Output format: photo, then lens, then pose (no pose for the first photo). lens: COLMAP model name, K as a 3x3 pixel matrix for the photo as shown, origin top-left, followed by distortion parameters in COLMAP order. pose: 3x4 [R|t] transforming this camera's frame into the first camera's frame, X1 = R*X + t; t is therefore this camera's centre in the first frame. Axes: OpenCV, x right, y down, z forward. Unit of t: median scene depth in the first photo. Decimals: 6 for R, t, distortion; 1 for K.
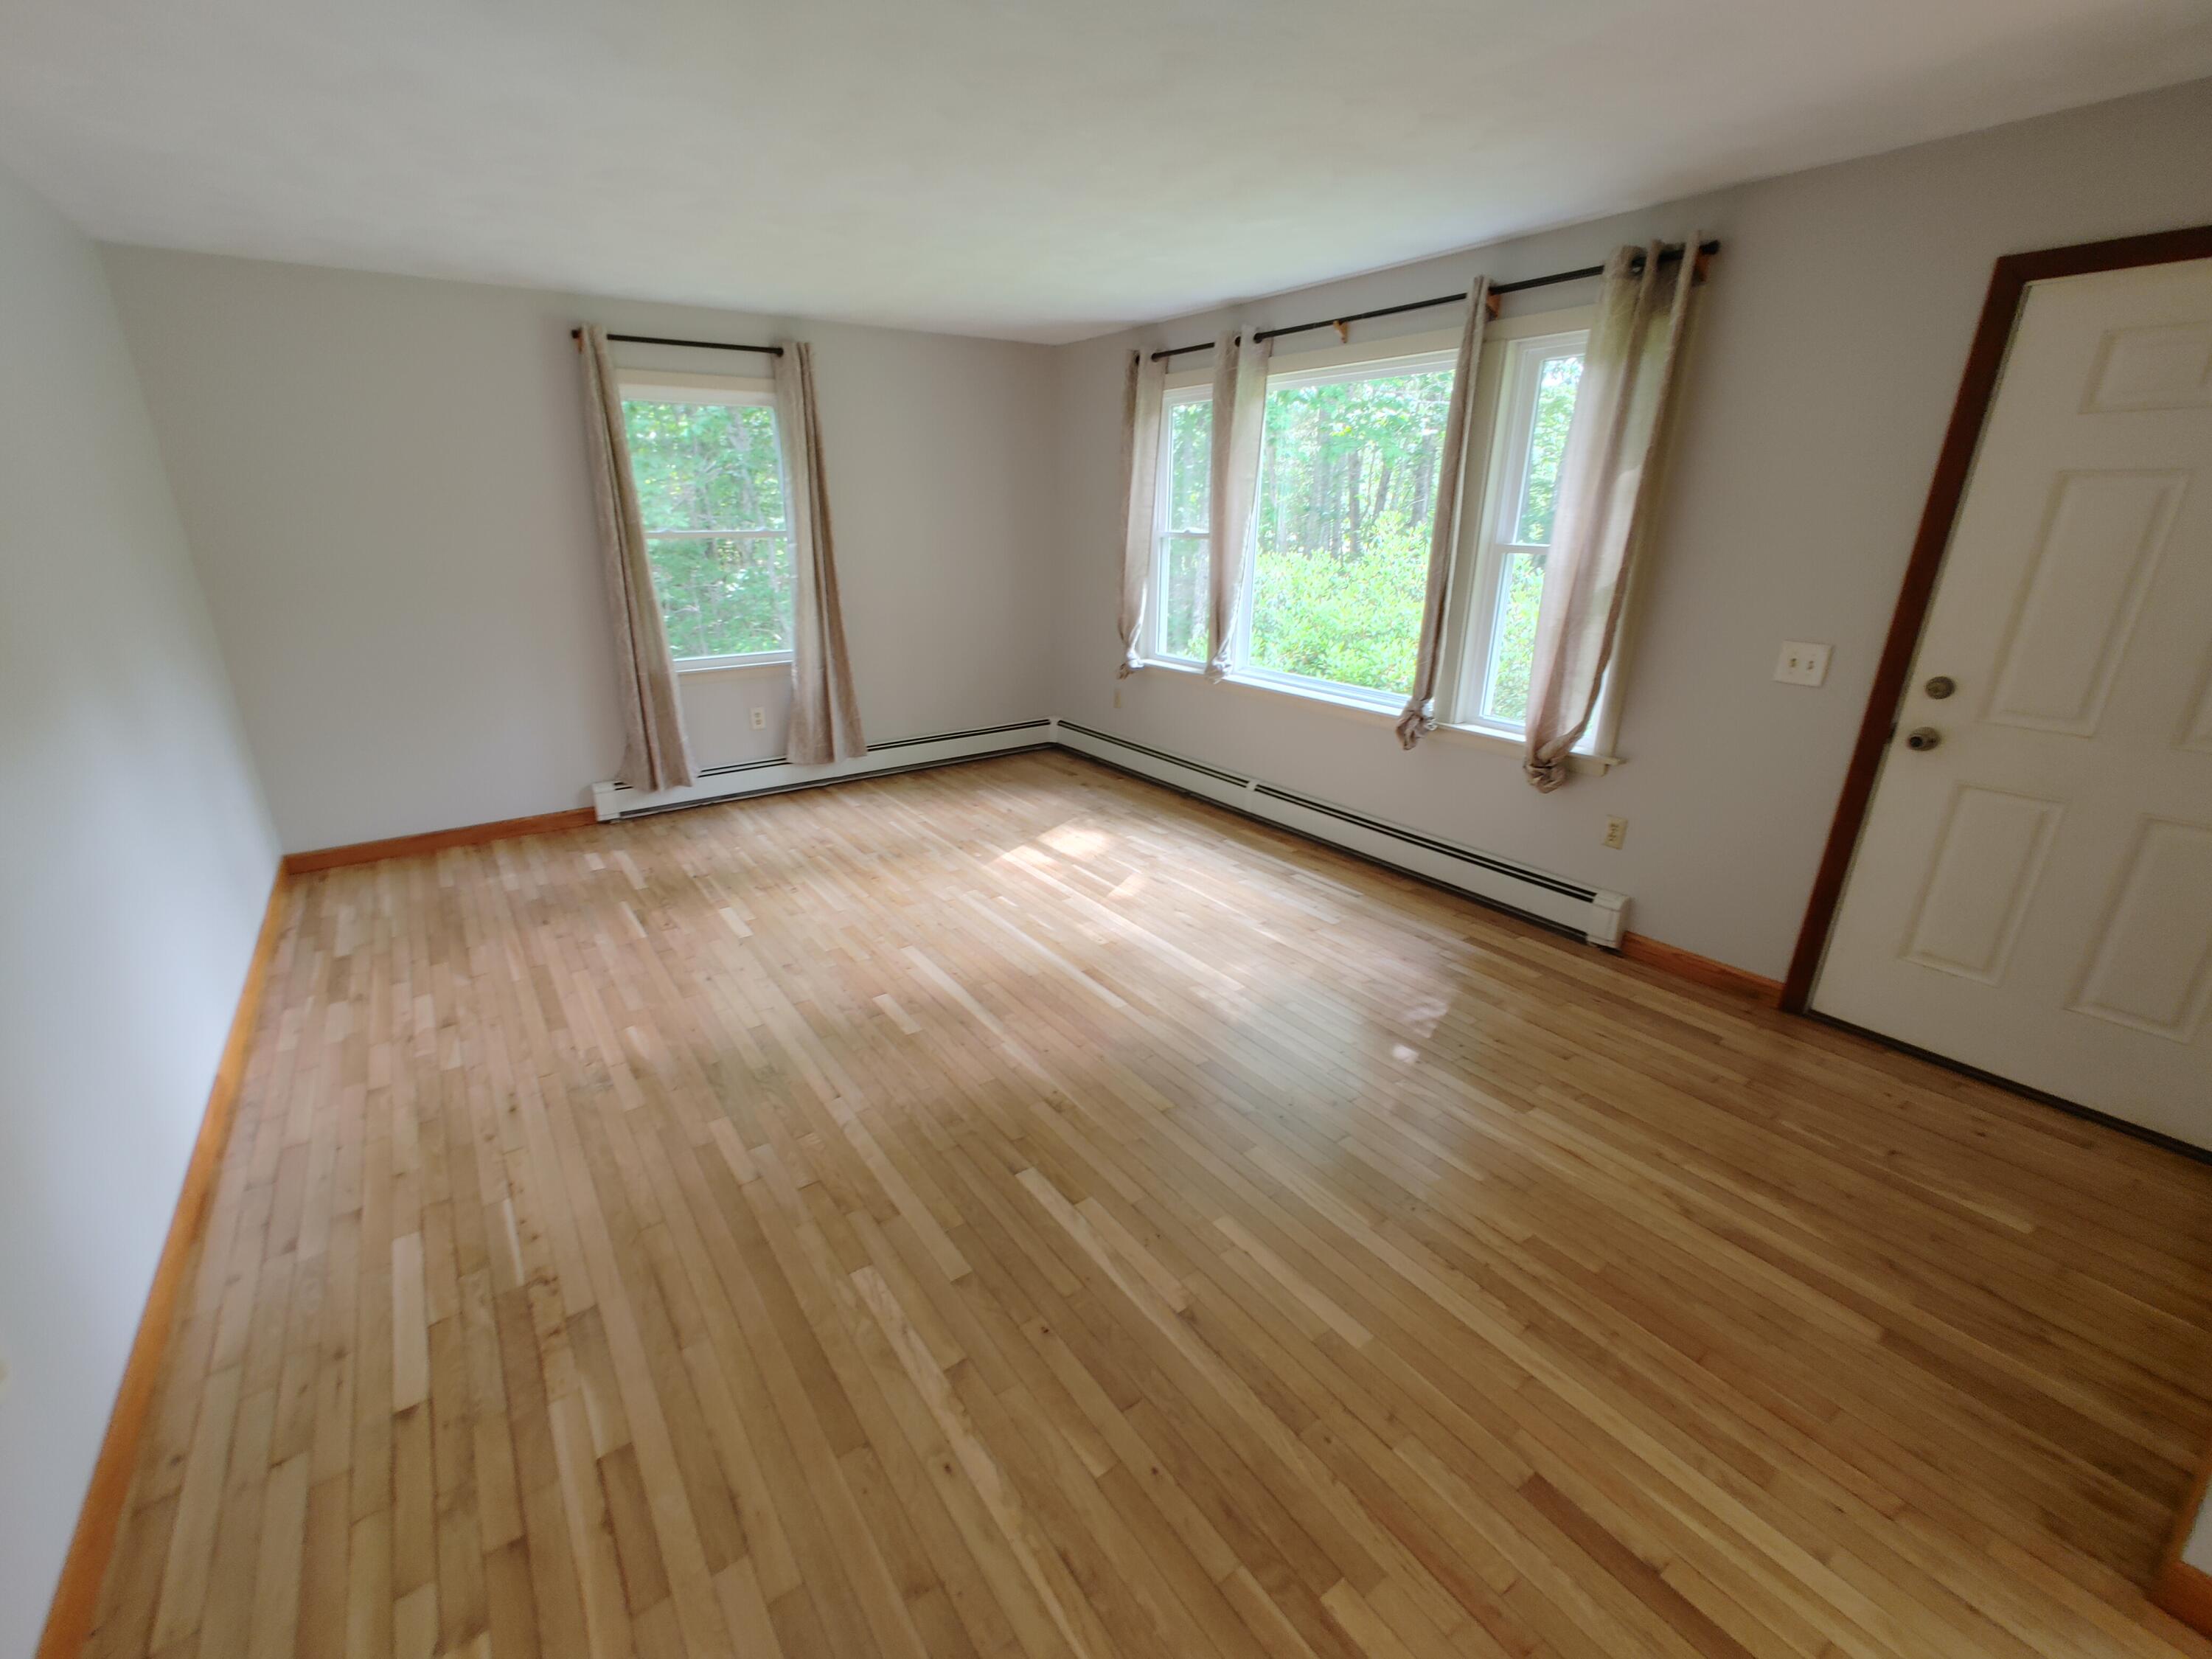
lens RADIAL K [[934.6, 0, 1062.6], [0, 934.6, 831.2], [0, 0, 1]] dist [0.009625, 0.000519]
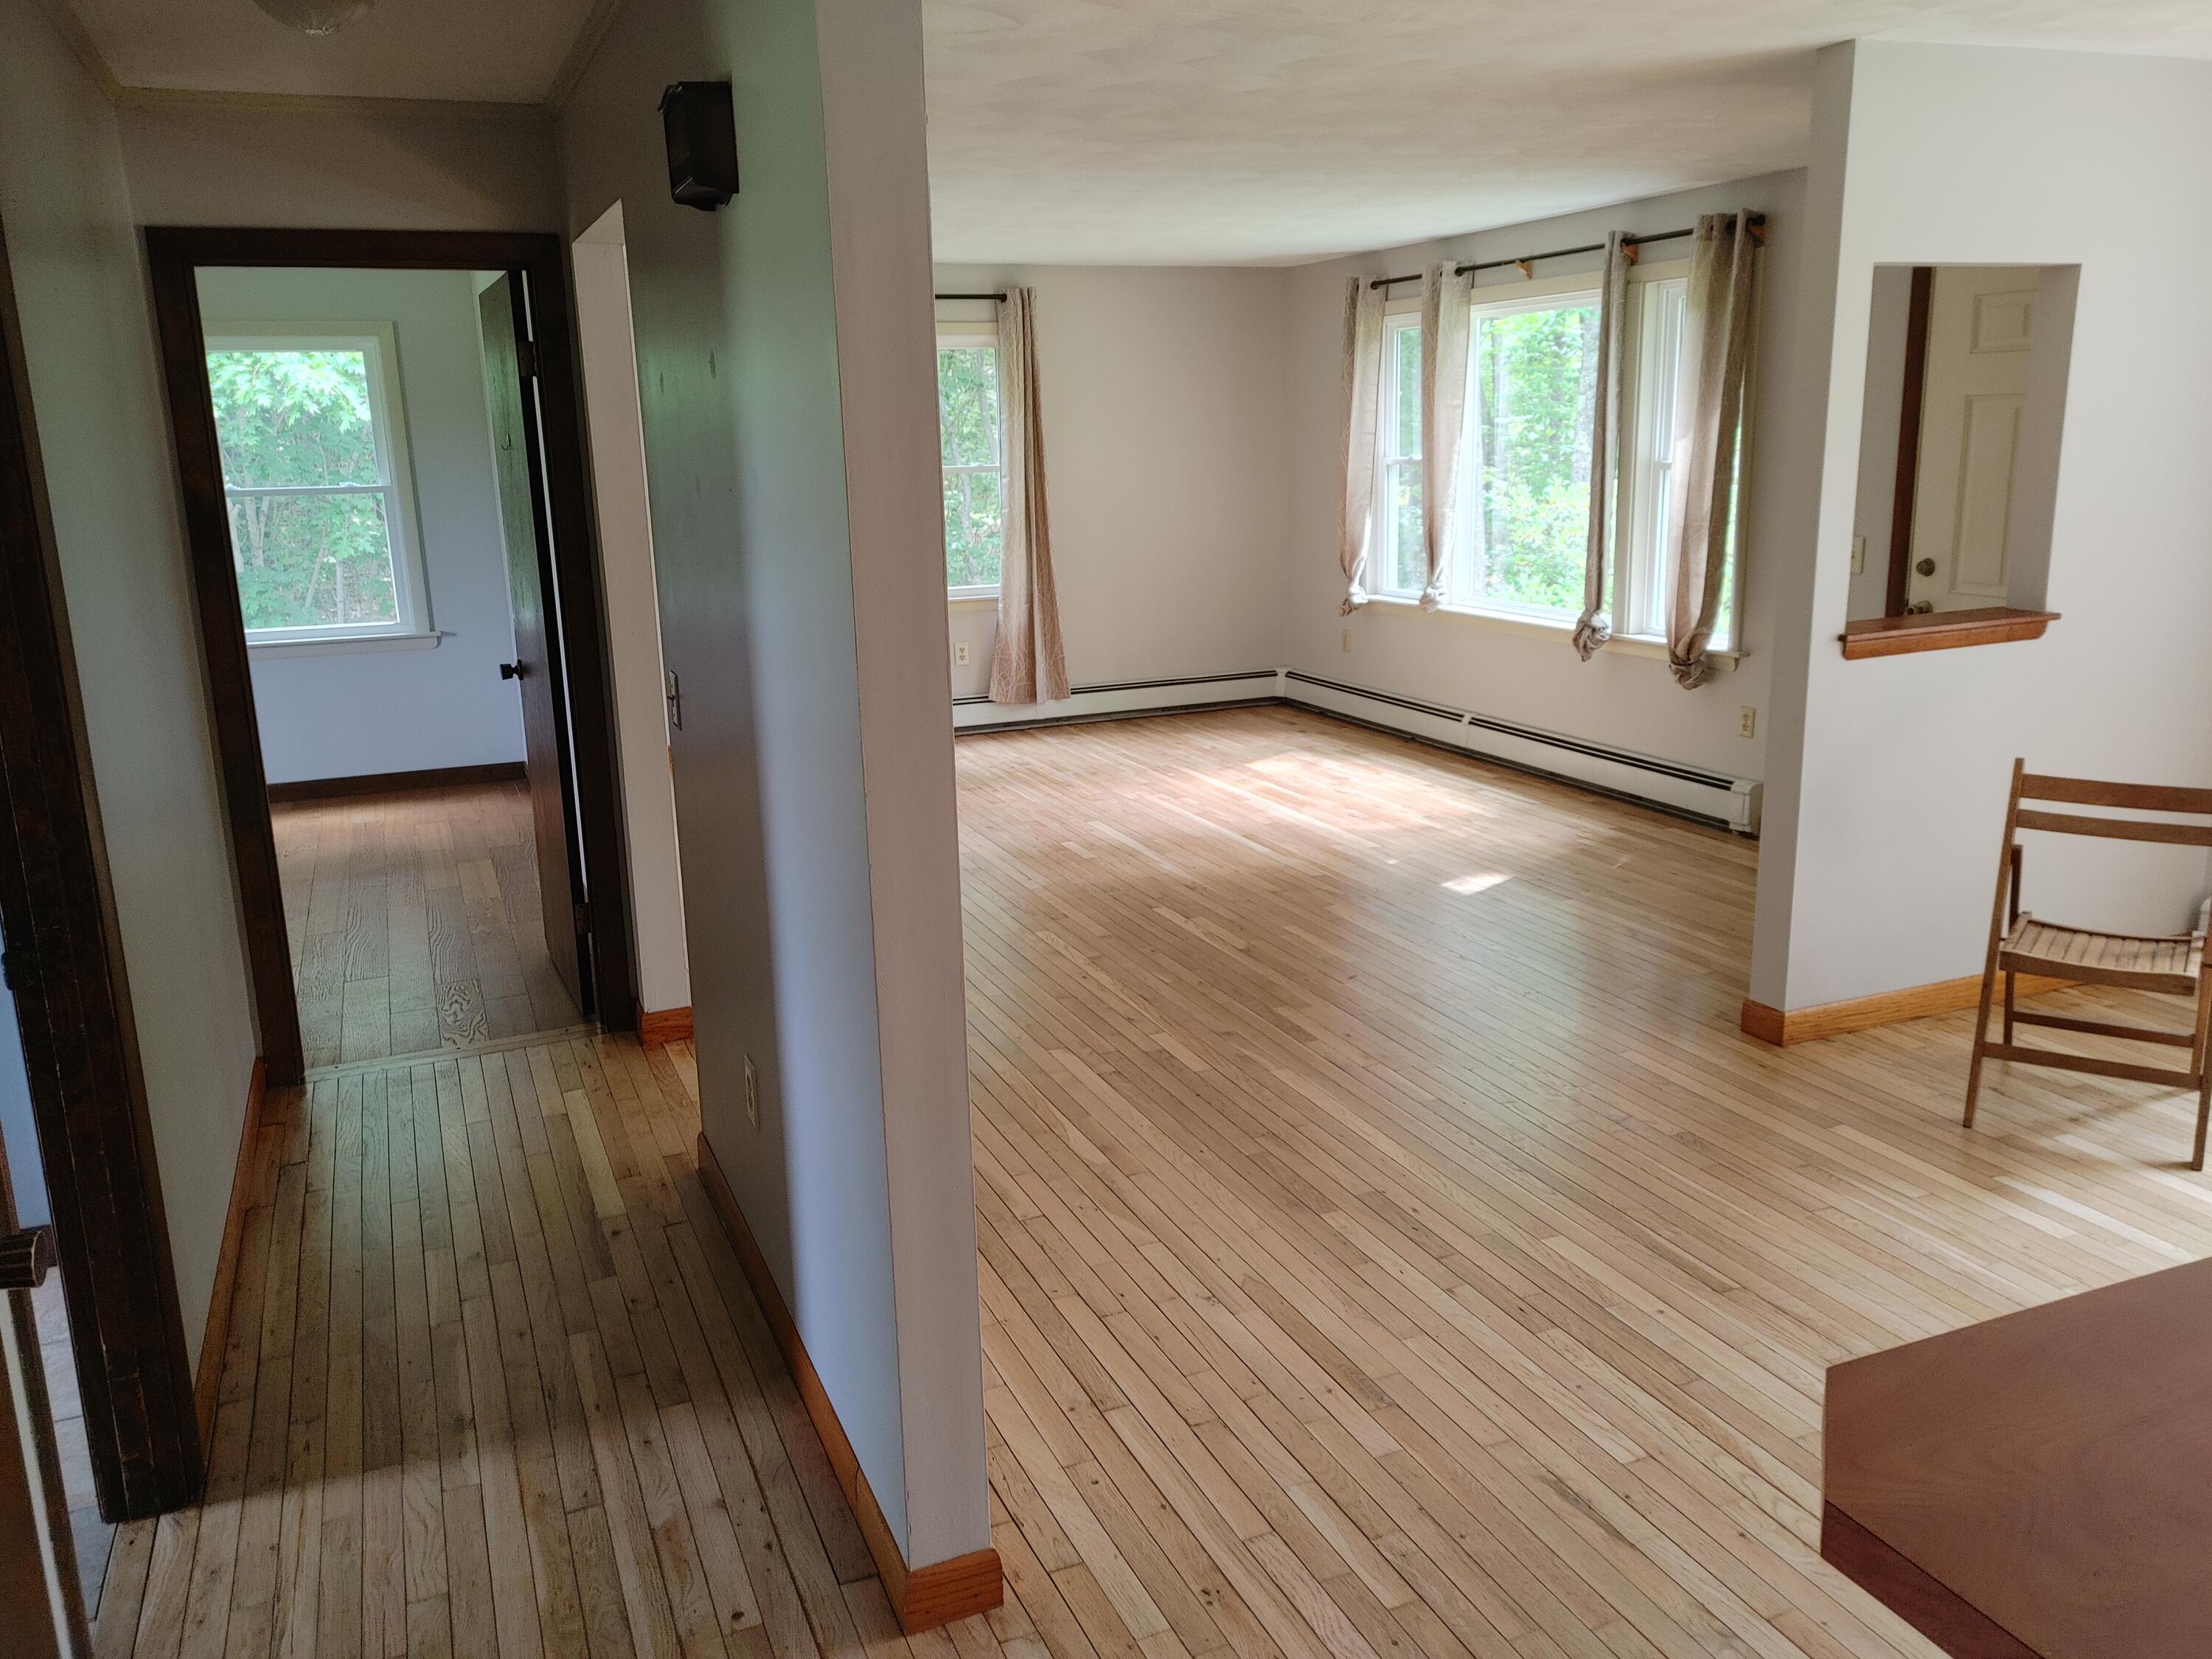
lens RADIAL K [[1683.1, 0, 1117.7], [0, 1683.1, 815.8], [0, 0, 1]] dist [0.044879, -0.021532]
pose [[0.981865, 0.019268, -0.188598, 0.202380], [-0.039714, 0.993653, -0.105244, 0.271337], [0.185373, 0.110826, 0.976399, -0.803420]]
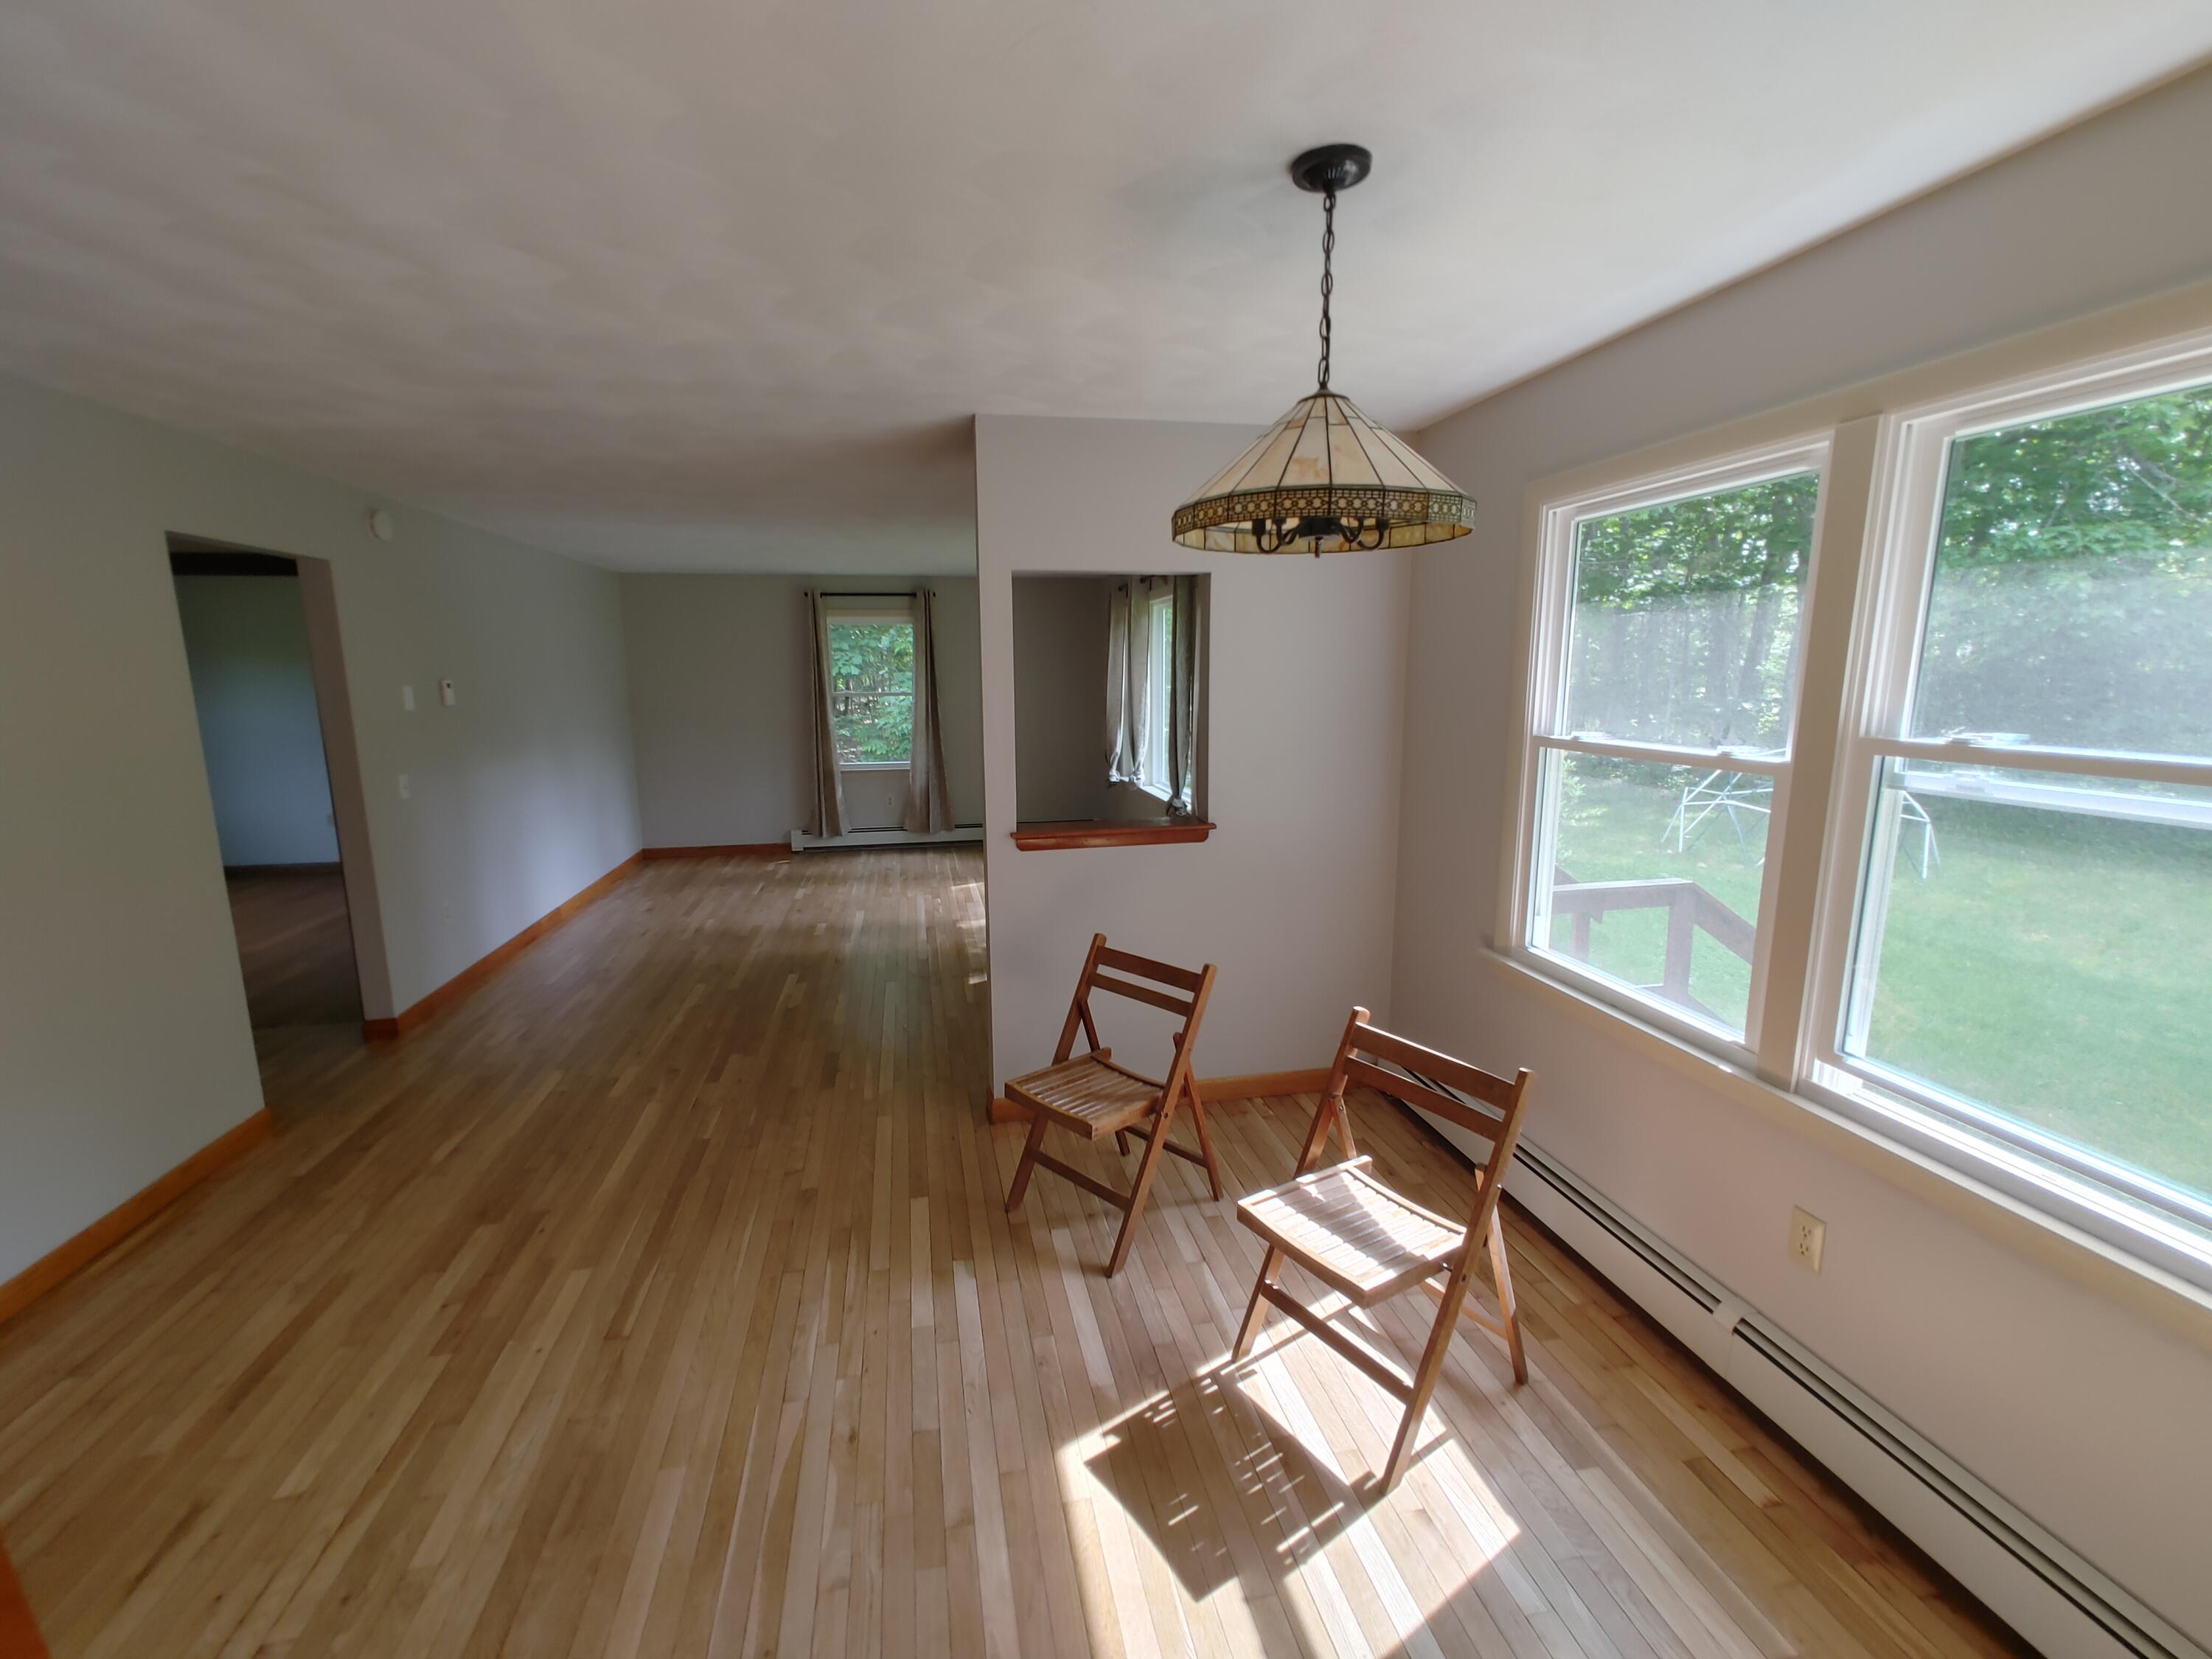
lens RADIAL K [[934.6, 0, 1095.6], [0, 934.6, 834.3], [0, 0, 1]] dist [0.009625, 0.000519]
pose [[0.917654, 0.061846, -0.392538, 0.795946], [-0.124340, 0.982901, -0.135814, 0.139244], [0.377426, 0.173439, 0.909653, -0.430400]]
